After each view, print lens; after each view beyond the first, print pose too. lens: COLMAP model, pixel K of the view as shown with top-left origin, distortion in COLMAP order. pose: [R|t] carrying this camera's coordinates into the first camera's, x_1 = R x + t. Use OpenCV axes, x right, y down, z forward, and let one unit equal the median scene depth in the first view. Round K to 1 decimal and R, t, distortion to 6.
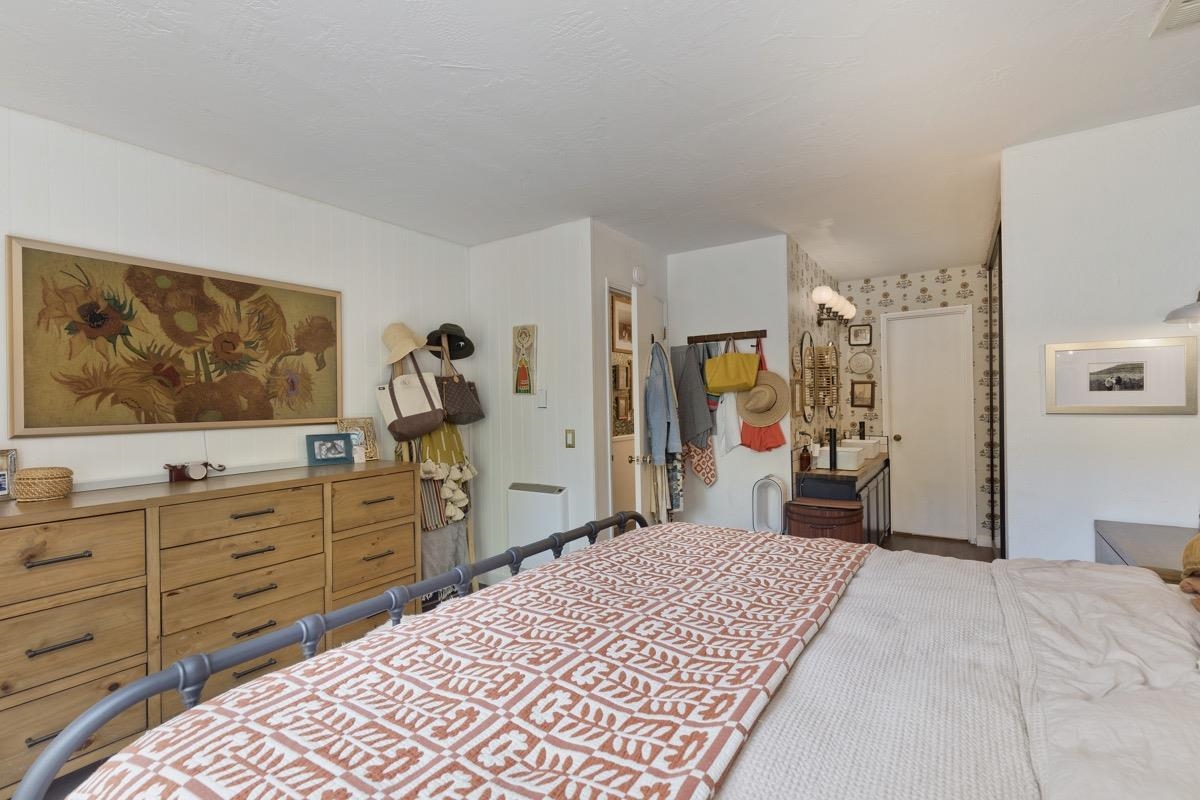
lens RADIAL K [[541.0, 0, 605.5], [0, 541.0, 404.9], [0, 0, 1]] dist [0.009549, -0.000443]
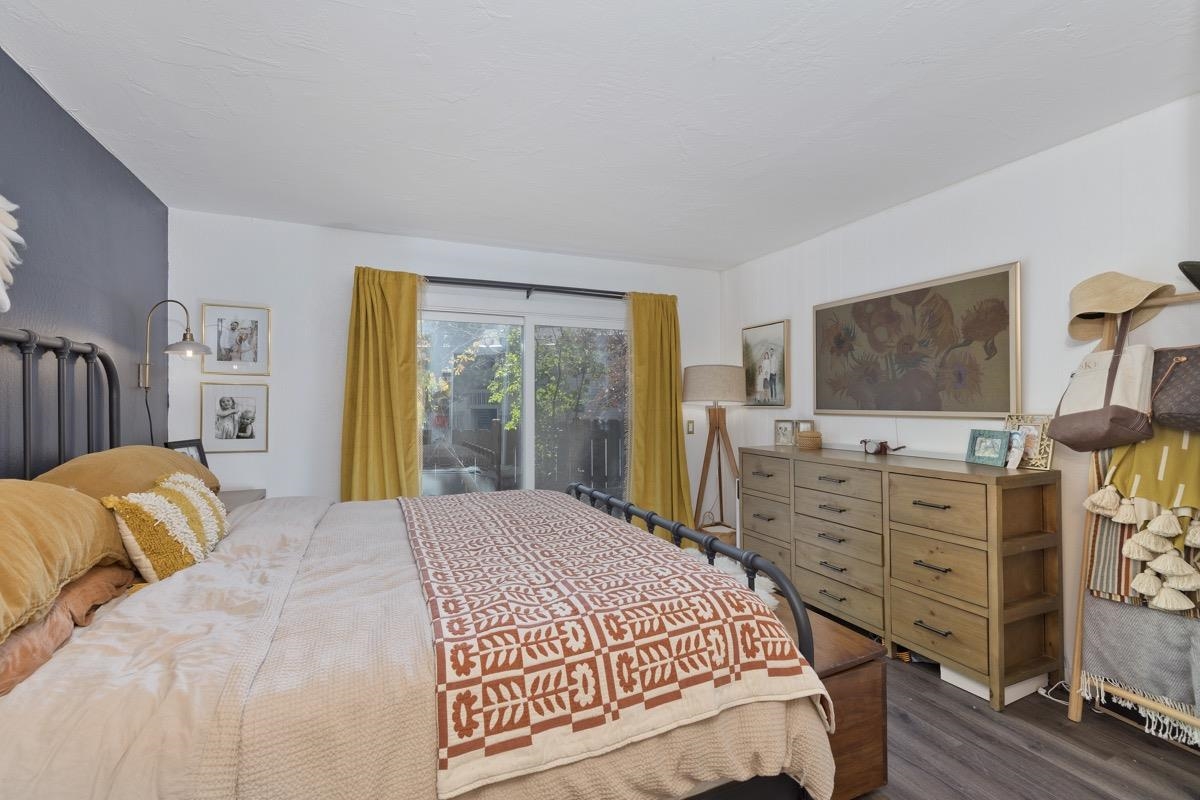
lens RADIAL K [[541.0, 0, 605.5], [0, 541.0, 404.9], [0, 0, 1]] dist [0.009549, -0.000443]
pose [[-0.541723, 0.020821, -0.840299, 0.642251], [0.004580, 0.999751, 0.021819, -0.011501], [0.840545, 0.007971, -0.541683, 1.058431]]
